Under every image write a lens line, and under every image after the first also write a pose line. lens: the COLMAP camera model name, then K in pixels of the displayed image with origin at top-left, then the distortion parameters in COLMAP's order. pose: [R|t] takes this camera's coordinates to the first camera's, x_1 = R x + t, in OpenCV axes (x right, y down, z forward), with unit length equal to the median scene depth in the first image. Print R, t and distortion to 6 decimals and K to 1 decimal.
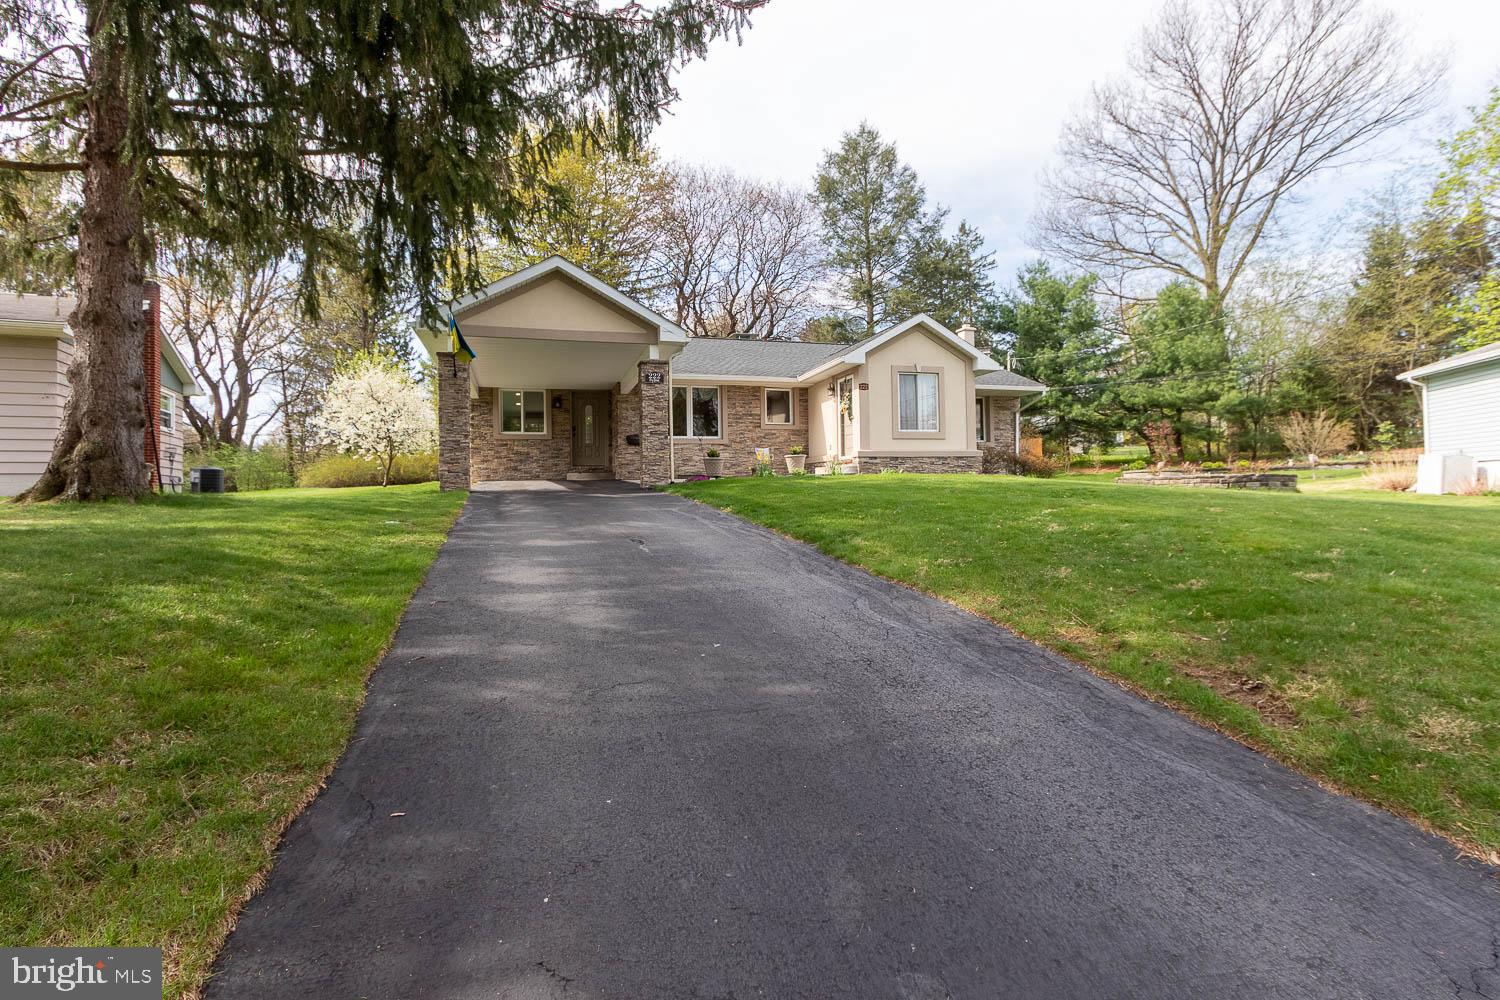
lens RADIAL K [[736.1, 0, 747.4], [0, 736.1, 477.5], [0, 0, 1]] dist [0.001263, 0.000010]
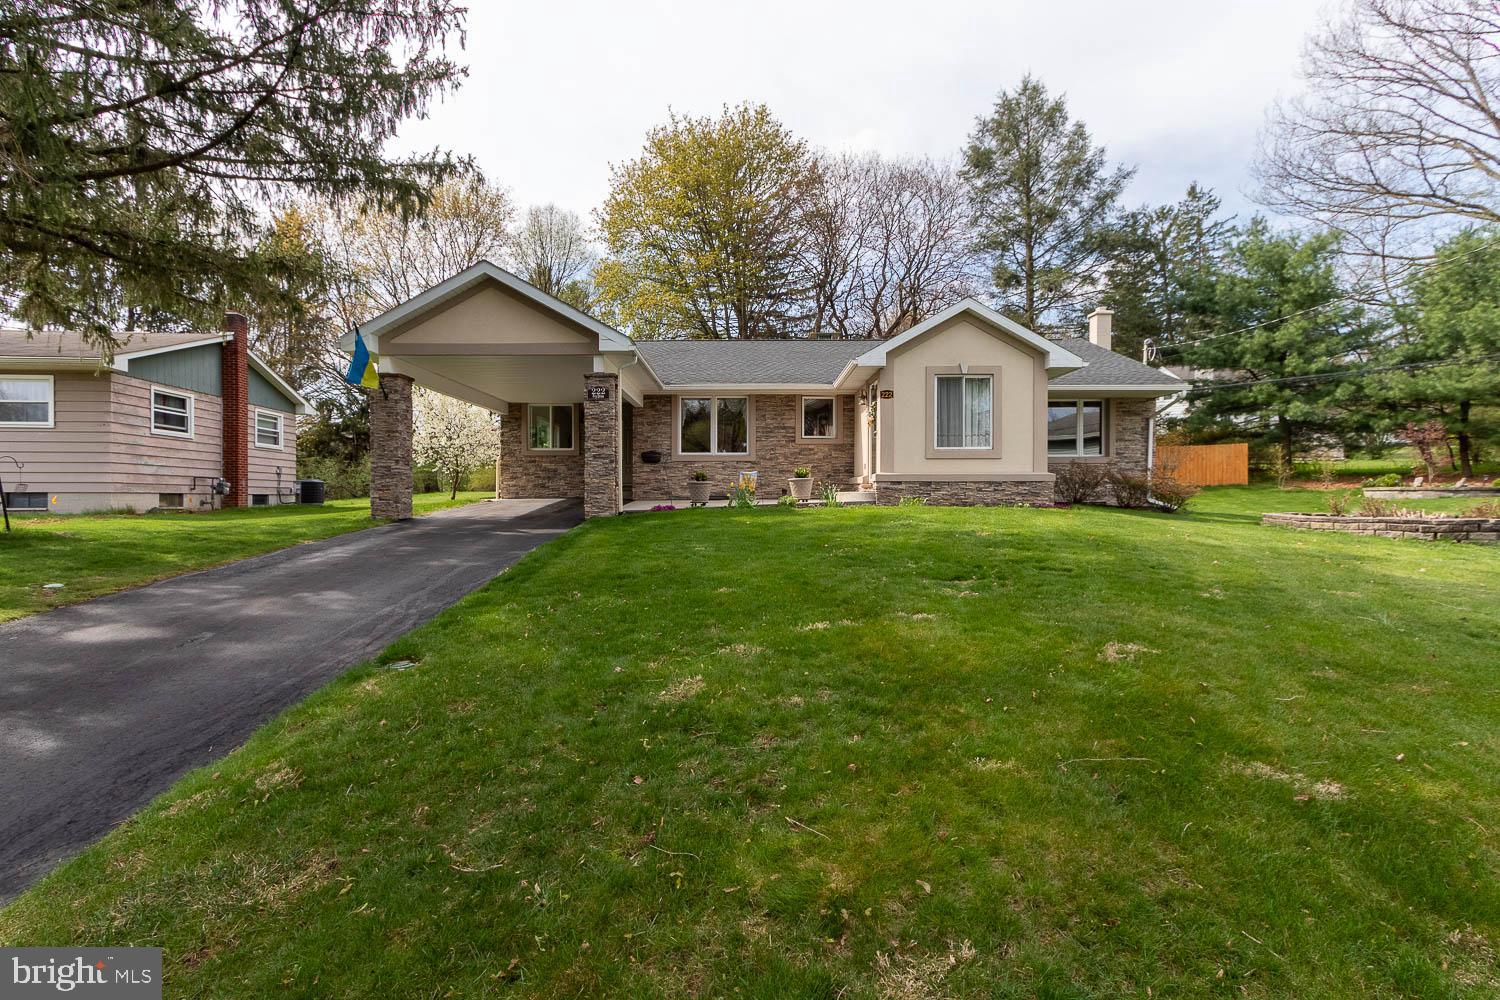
lens RADIAL K [[701.6, 0, 750.0], [0, 701.6, 500.0], [0, 0, 1]] dist [0.003147, -0.001089]
pose [[0.951488, 0.022843, -0.306837, 0.123596], [-0.010484, 0.999068, 0.041865, -0.018583], [0.307508, -0.036617, 0.950841, 0.104725]]
